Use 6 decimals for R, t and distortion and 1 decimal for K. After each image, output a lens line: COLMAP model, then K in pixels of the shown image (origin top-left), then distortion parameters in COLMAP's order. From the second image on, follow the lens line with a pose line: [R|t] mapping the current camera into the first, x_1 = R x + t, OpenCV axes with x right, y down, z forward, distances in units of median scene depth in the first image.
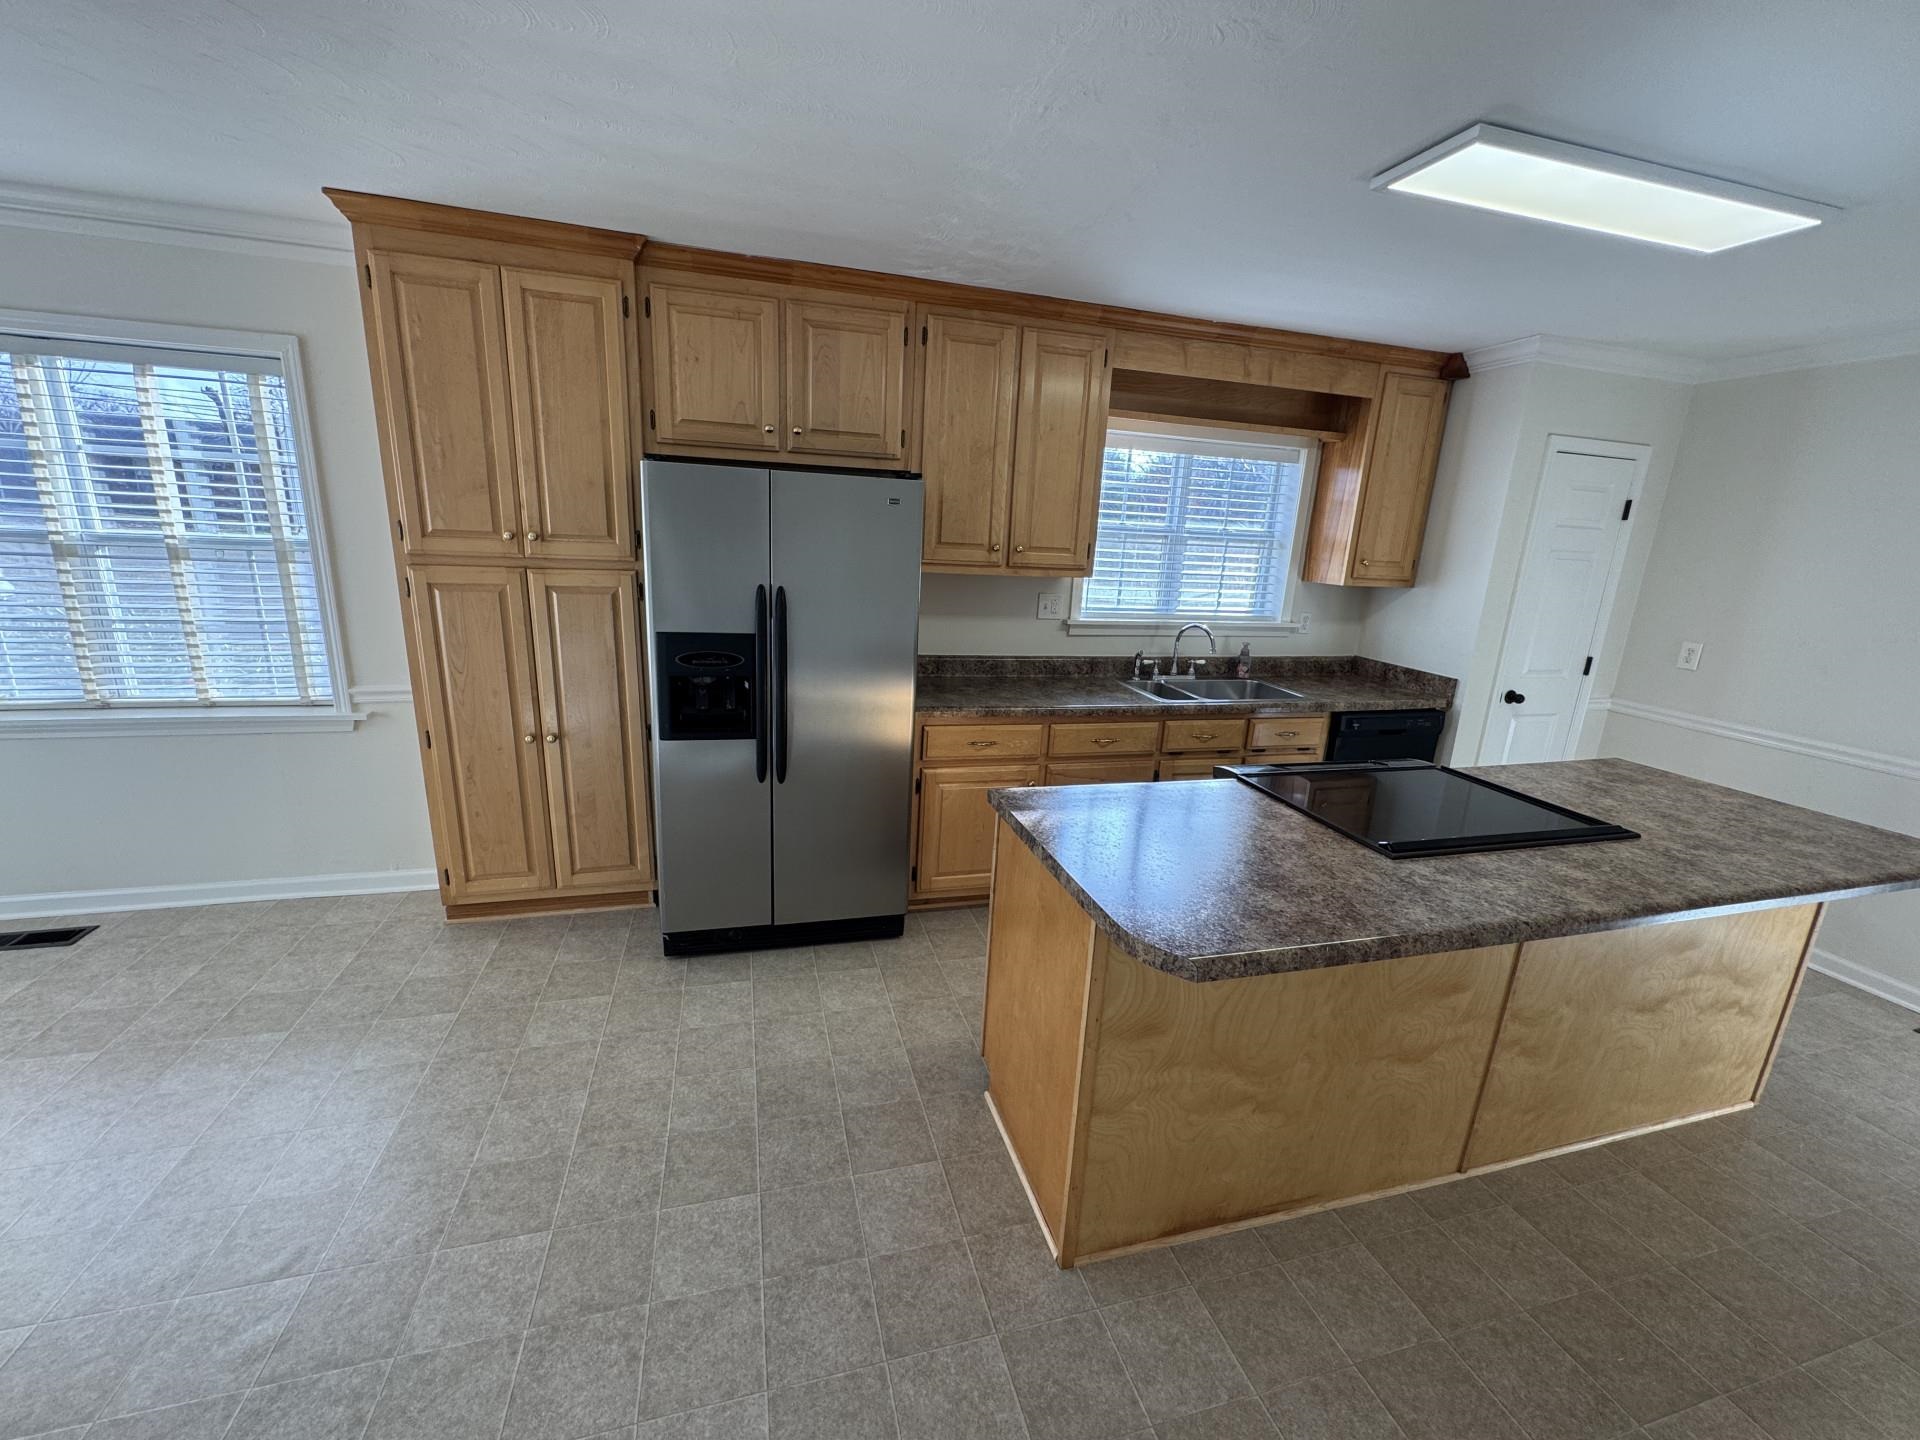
lens RADIAL K [[767.4, 0, 962.4], [0, 767.4, 718.4], [0, 0, 1]] dist [0.000482, 0.000083]
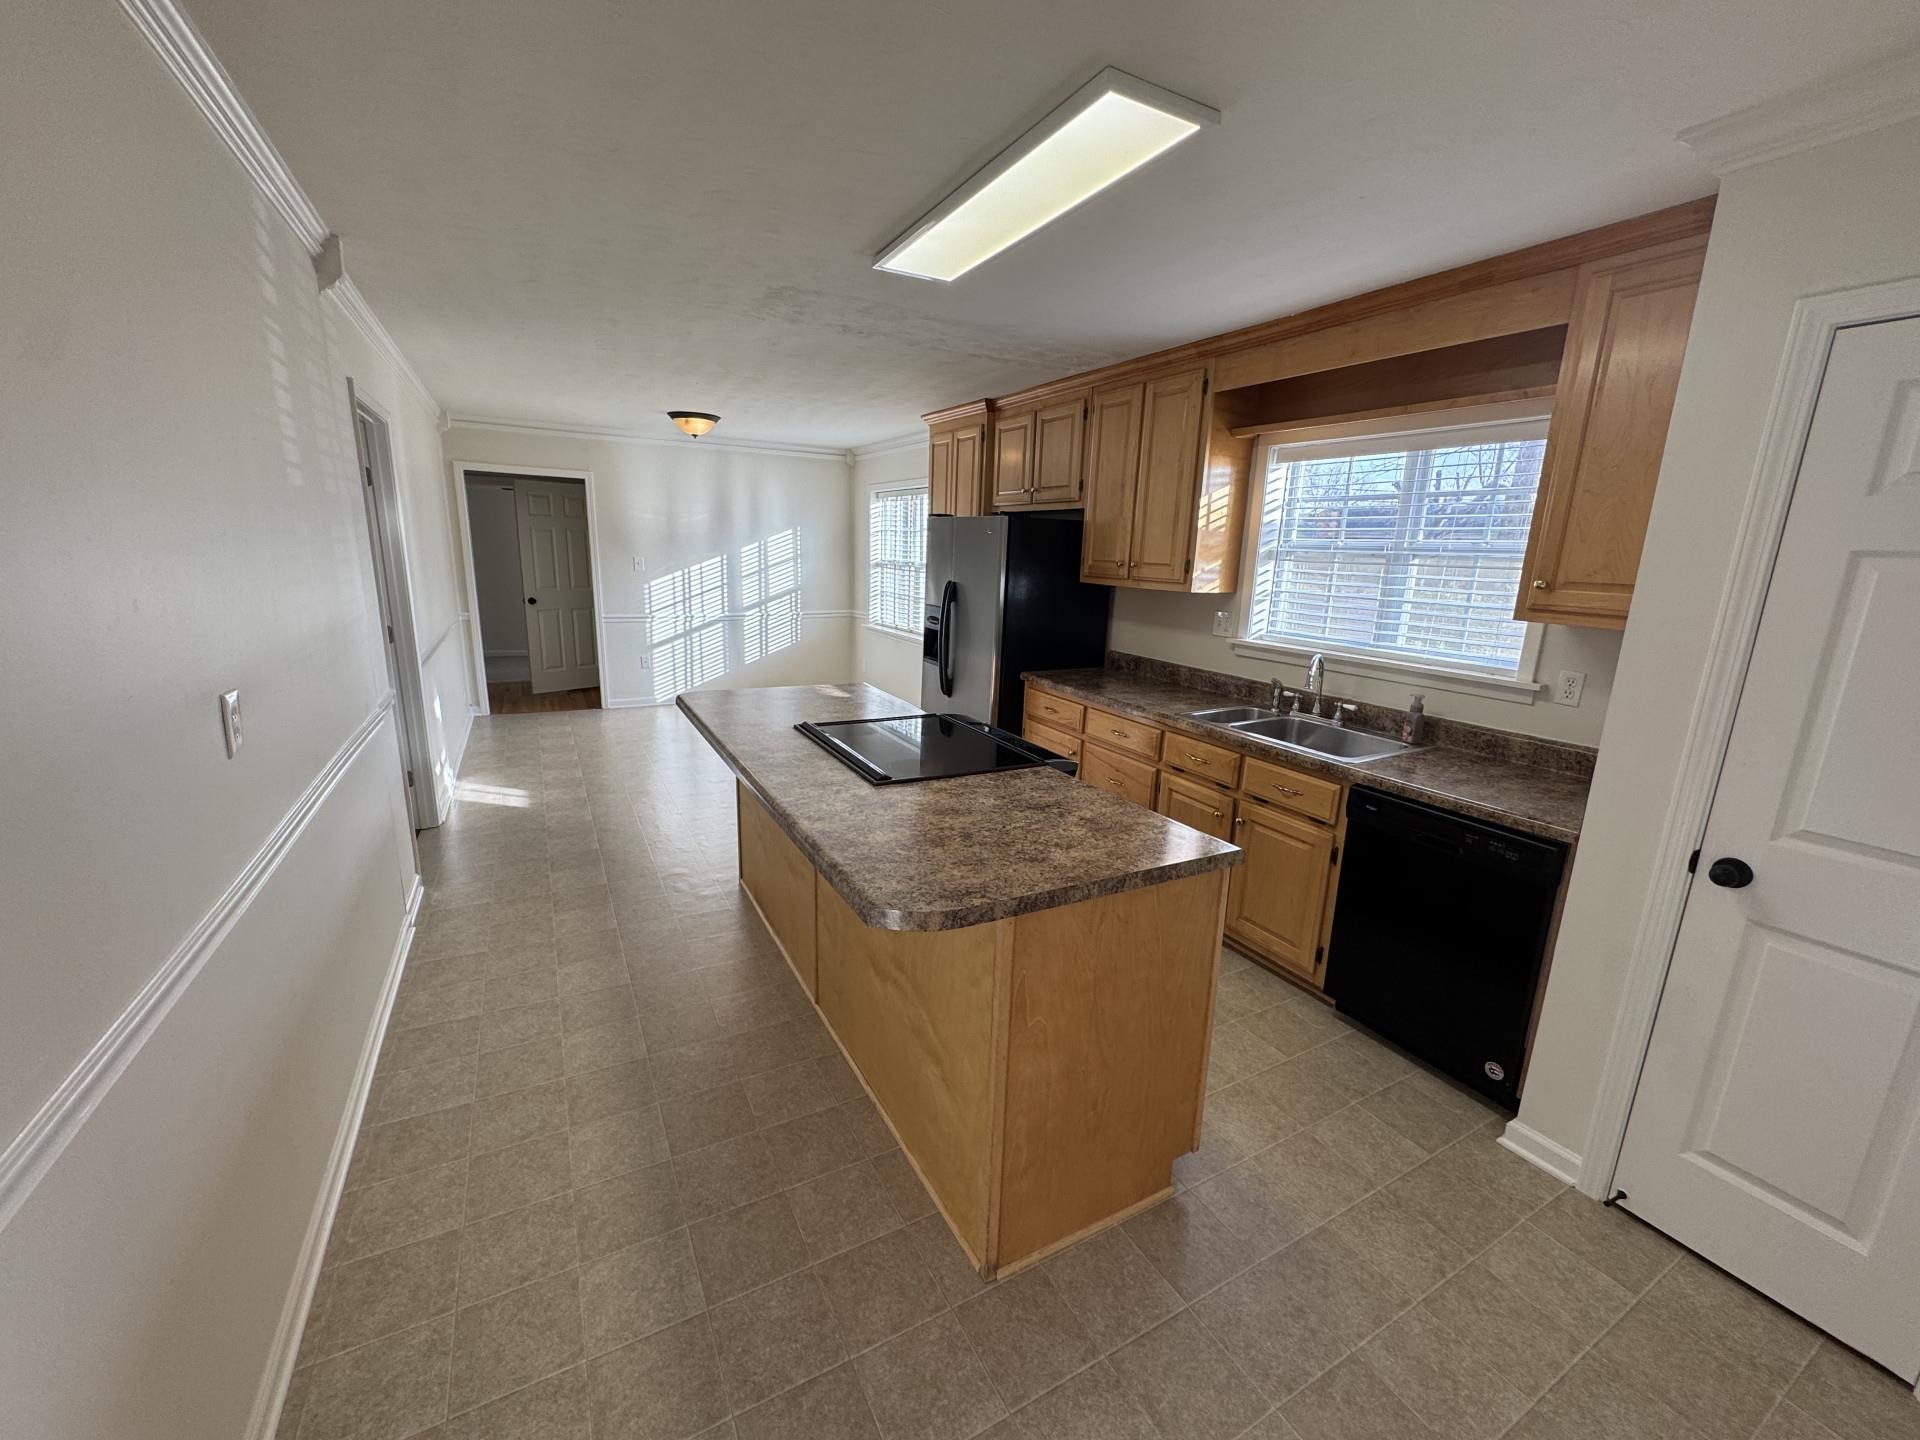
lens RADIAL K [[767.4, 0, 966.1], [0, 767.4, 723.4], [0, 0, 1]] dist [0.000482, 0.000083]
pose [[0.230172, 0.177882, -0.956754, 1.069717], [-0.255900, 0.959615, 0.116851, -0.051932], [0.938901, 0.217938, 0.266397, 0.443132]]
